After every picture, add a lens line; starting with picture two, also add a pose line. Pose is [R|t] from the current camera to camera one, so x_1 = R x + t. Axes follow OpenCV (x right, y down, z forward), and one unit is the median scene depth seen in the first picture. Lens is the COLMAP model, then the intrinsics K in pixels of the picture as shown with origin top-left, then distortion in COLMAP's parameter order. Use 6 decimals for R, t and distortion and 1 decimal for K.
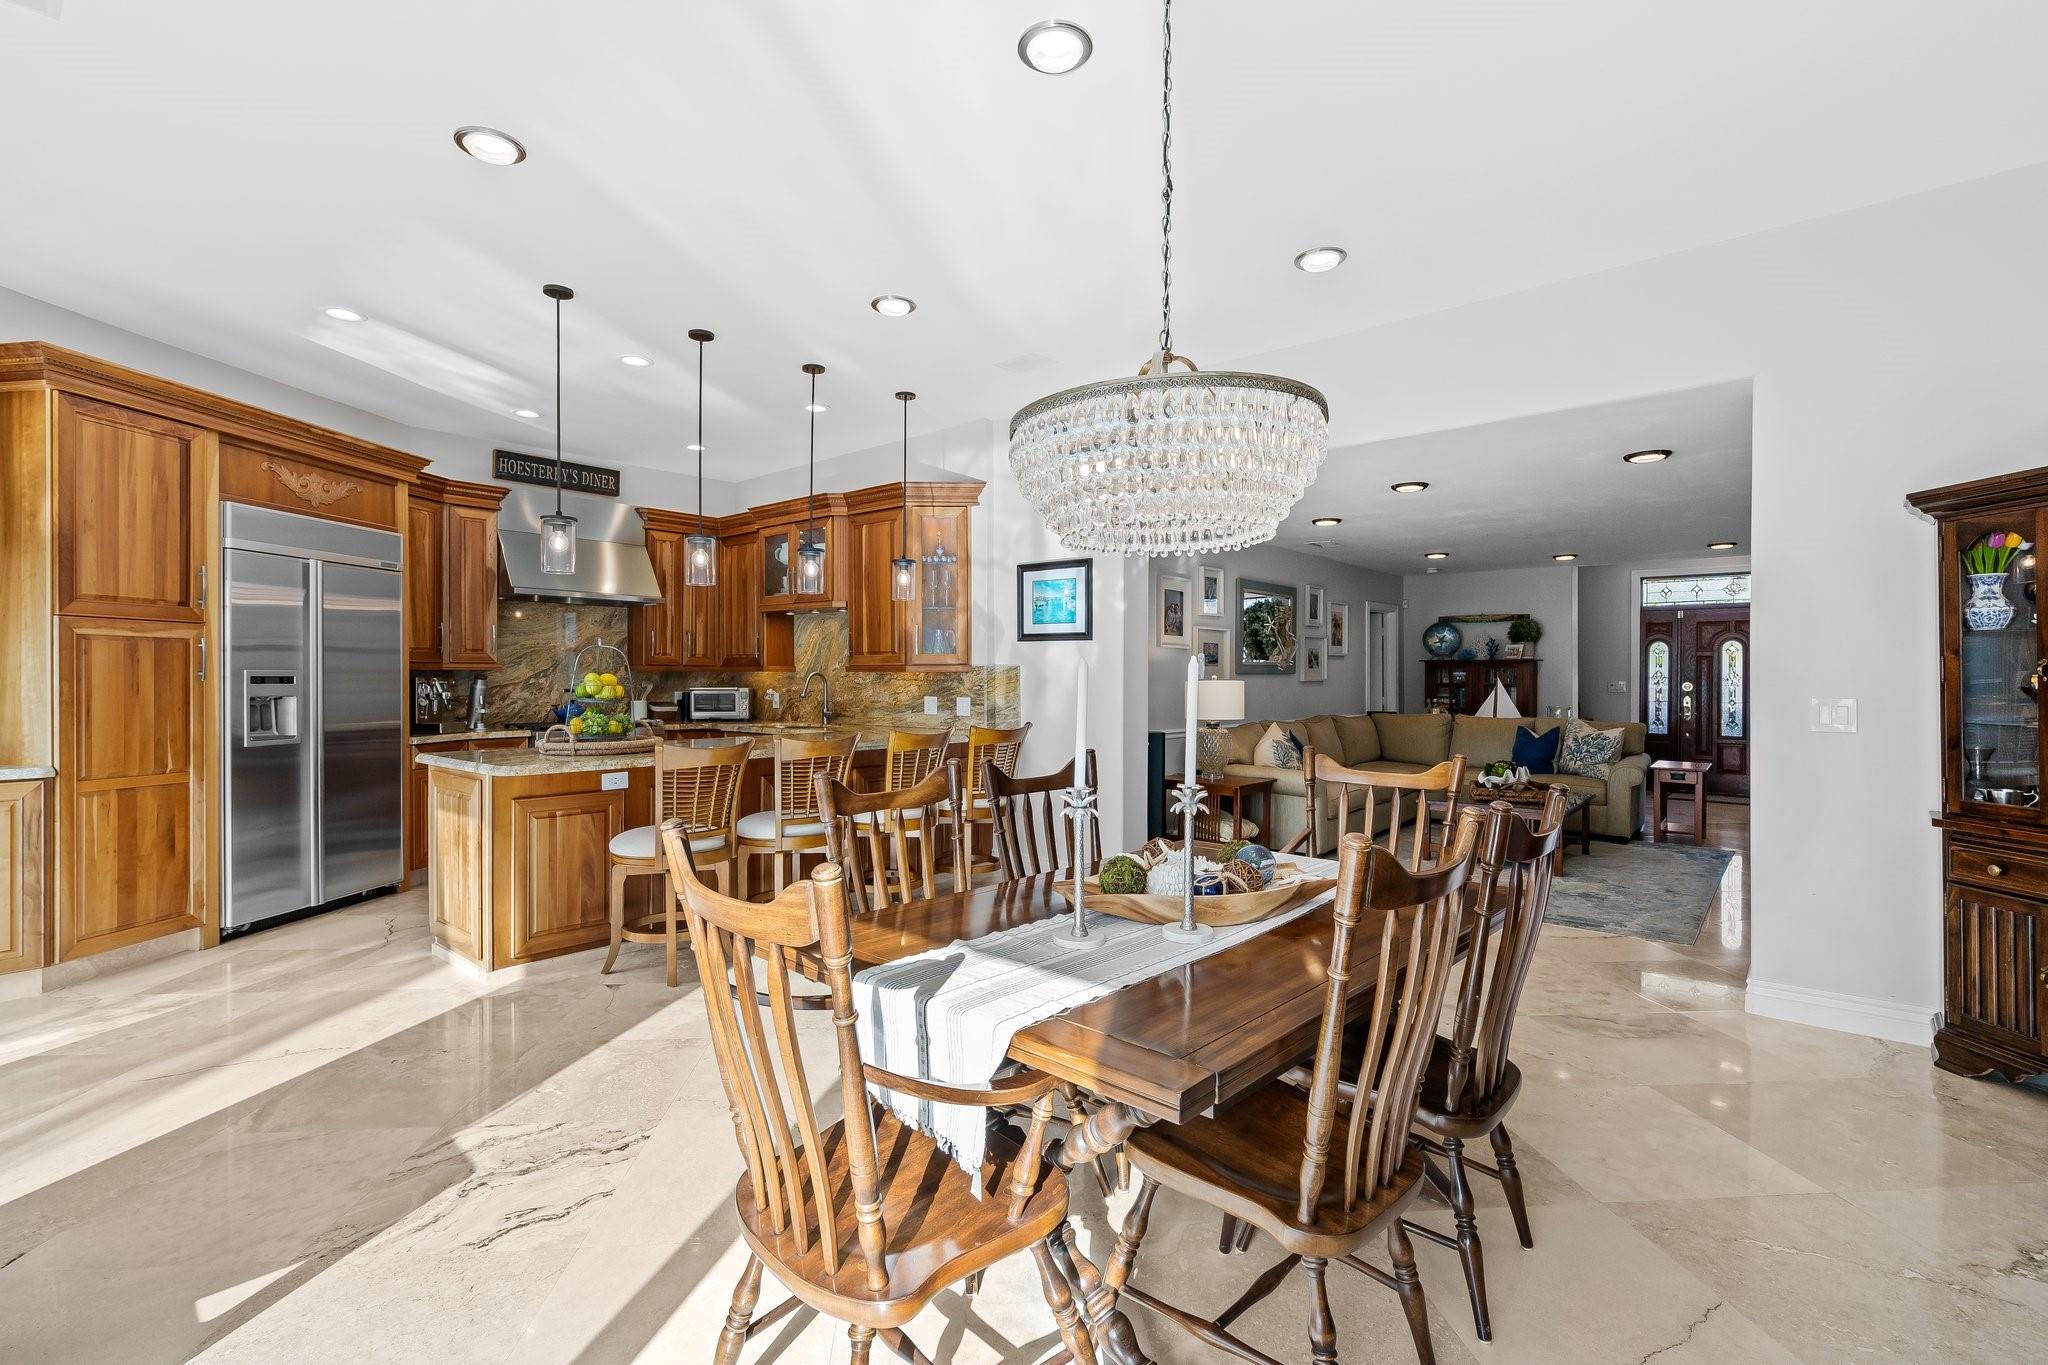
lens RADIAL K [[928.8, 0, 1016.7], [0, 928.8, 680.9], [0, 0, 1]] dist [-0.000203, -0.000754]
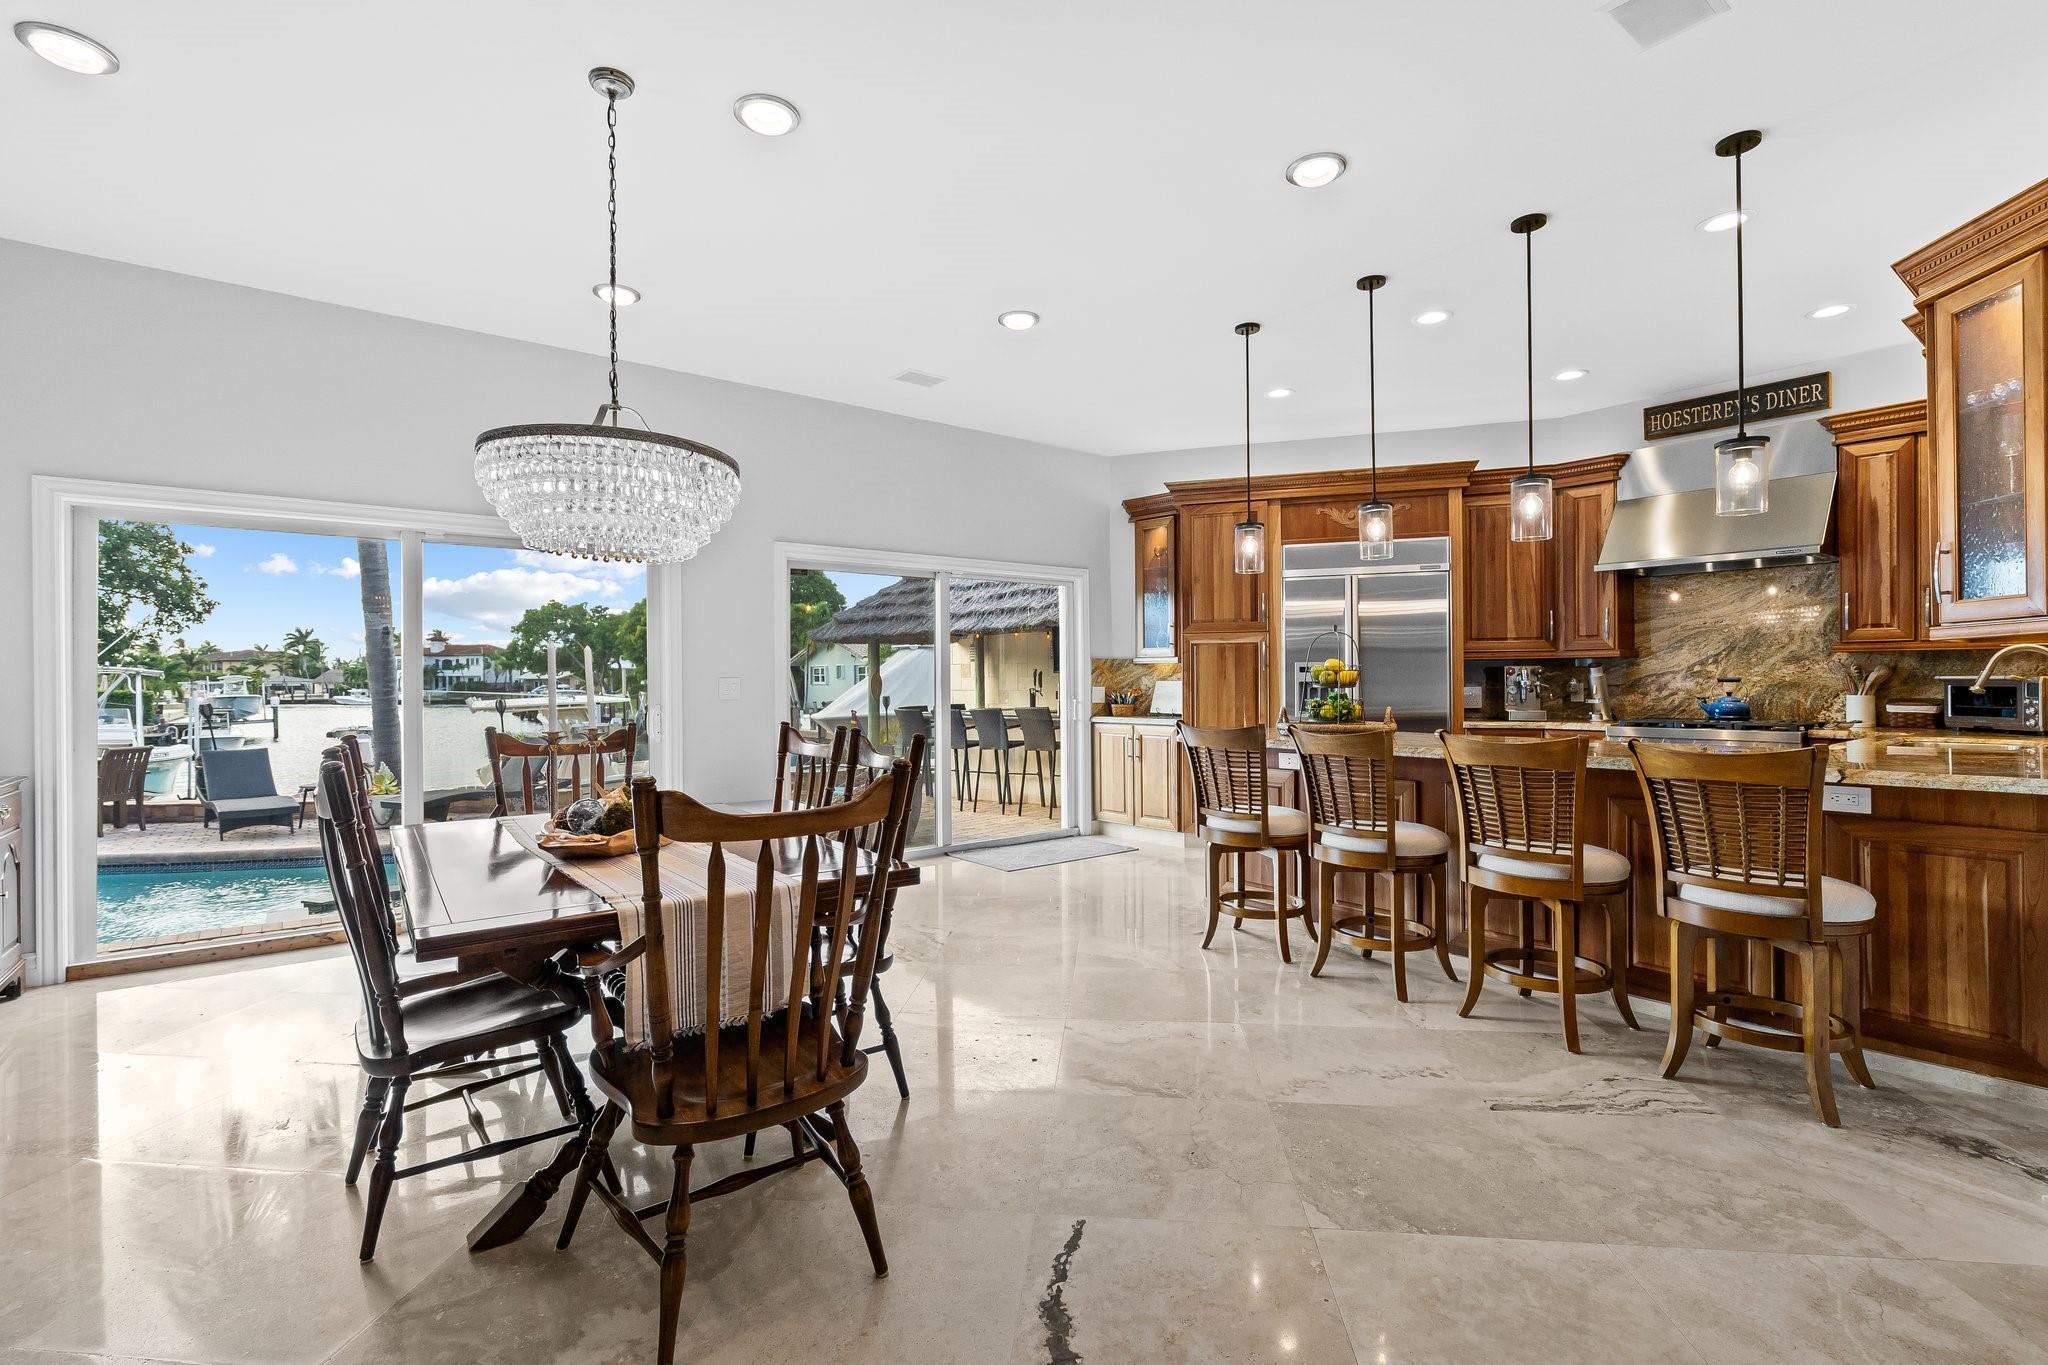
lens RADIAL K [[928.8, 0, 1016.3], [0, 928.8, 681.2], [0, 0, 1]] dist [-0.000203, -0.000754]
pose [[-0.188655, 0.000056, -0.982043, 0.573517], [0.002186, 0.999998, -0.000363, 0.014729], [0.982041, -0.002215, -0.188655, 0.774797]]
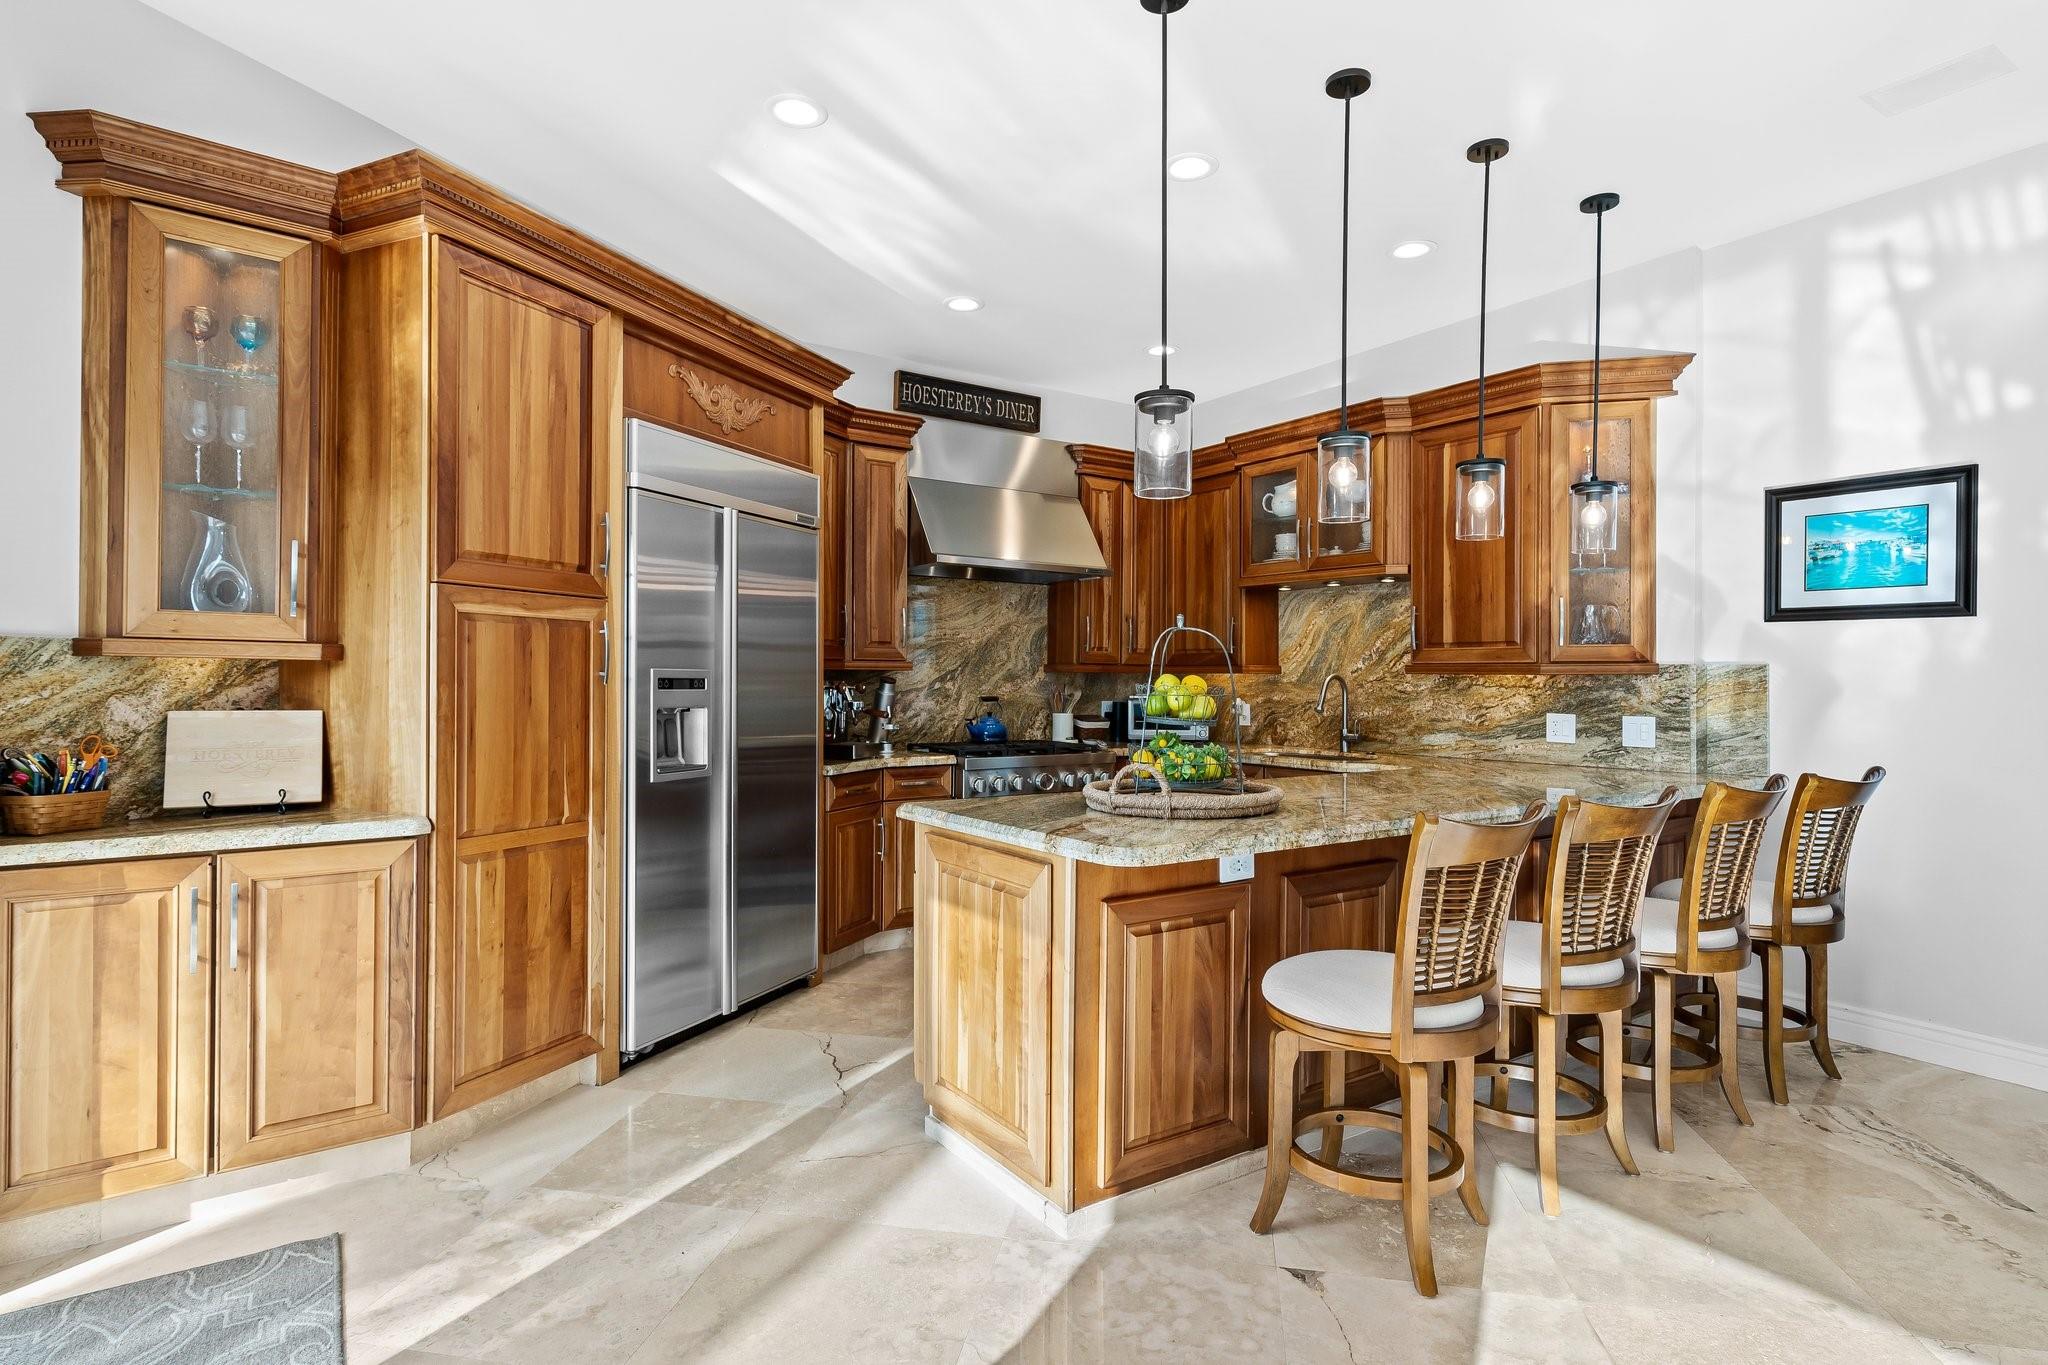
lens RADIAL K [[1044.3, 0, 1015.7], [0, 1044.3, 679.5], [0, 0, 1]] dist [0.000588, 0.000014]
pose [[0.965442, 0.003387, -0.260595, -0.344198], [-0.004824, 0.999976, -0.004878, -0.001296], [0.260573, 0.005967, 0.965436, 0.306040]]
